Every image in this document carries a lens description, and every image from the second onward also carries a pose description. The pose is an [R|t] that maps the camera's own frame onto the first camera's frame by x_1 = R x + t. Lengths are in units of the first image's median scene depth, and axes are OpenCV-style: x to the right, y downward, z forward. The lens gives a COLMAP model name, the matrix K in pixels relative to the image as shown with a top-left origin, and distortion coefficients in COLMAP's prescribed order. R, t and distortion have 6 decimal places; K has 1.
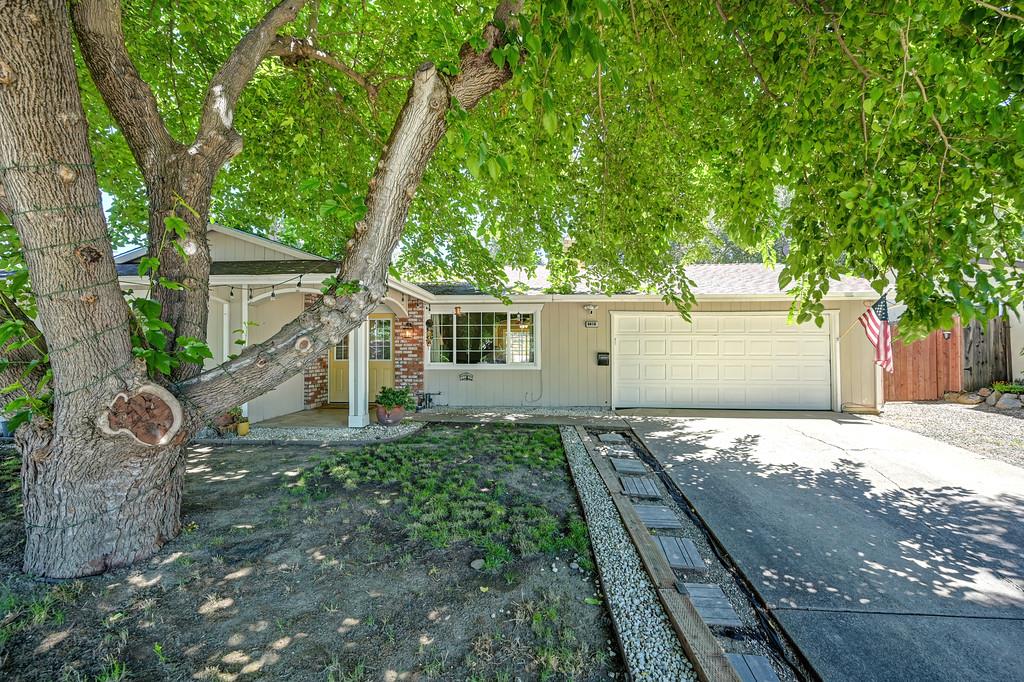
lens RADIAL K [[407.7, 0, 516.7], [0, 407.7, 347.7], [0, 0, 1]] dist [-0.000273, -0.000236]
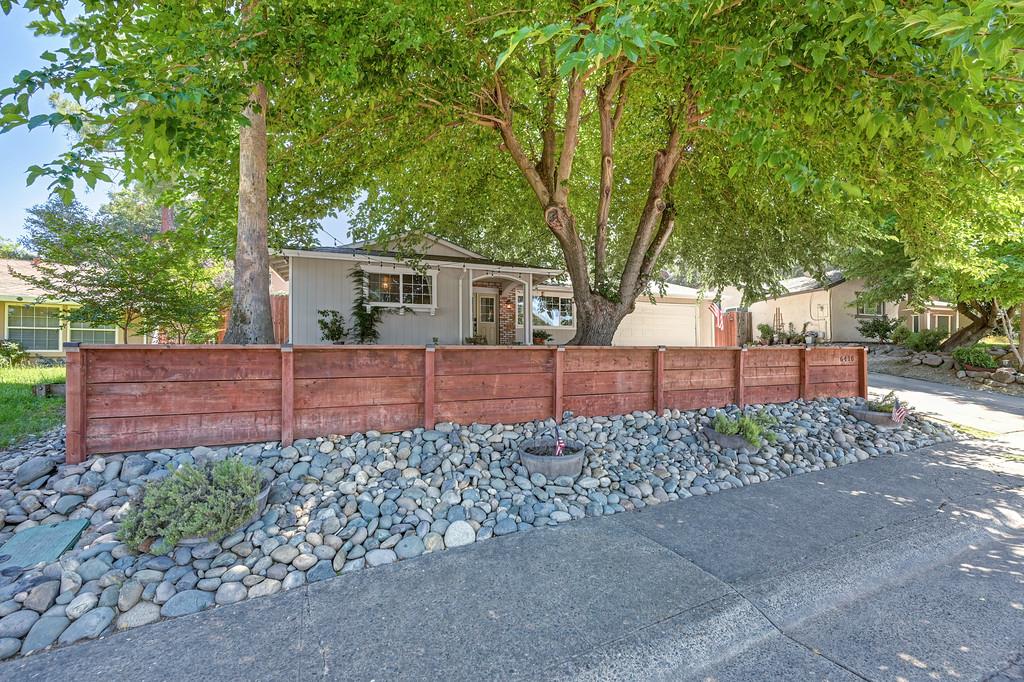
lens RADIAL K [[407.7, 0, 514.6], [0, 407.7, 355.4], [0, 0, 1]] dist [-0.000273, -0.000236]
pose [[0.916365, 0.000502, 0.400343, -1.016223], [0.001101, 0.999992, -0.003773, 0.193580], [-0.400342, 0.003899, 0.916358, -0.615781]]
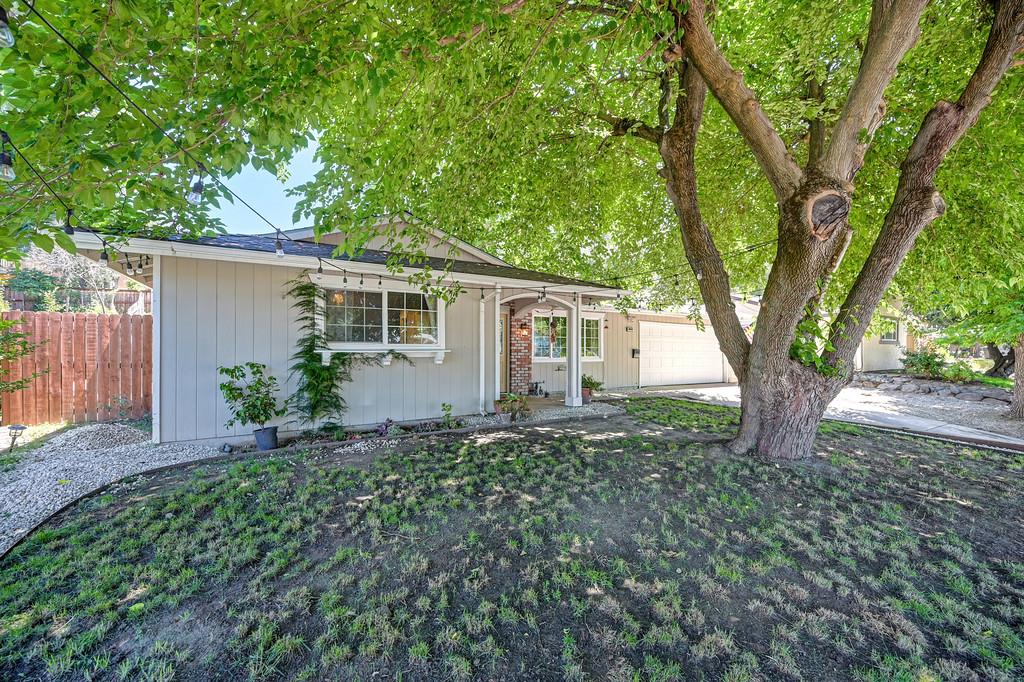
lens RADIAL K [[407.7, 0, 518.6], [0, 407.7, 349.1], [0, 0, 1]] dist [-0.000273, -0.000236]
pose [[0.823386, 0.005393, 0.567457, -1.047208], [-0.009619, 0.999944, 0.004453, 0.010057], [-0.567401, -0.009125, 0.823391, 0.042515]]
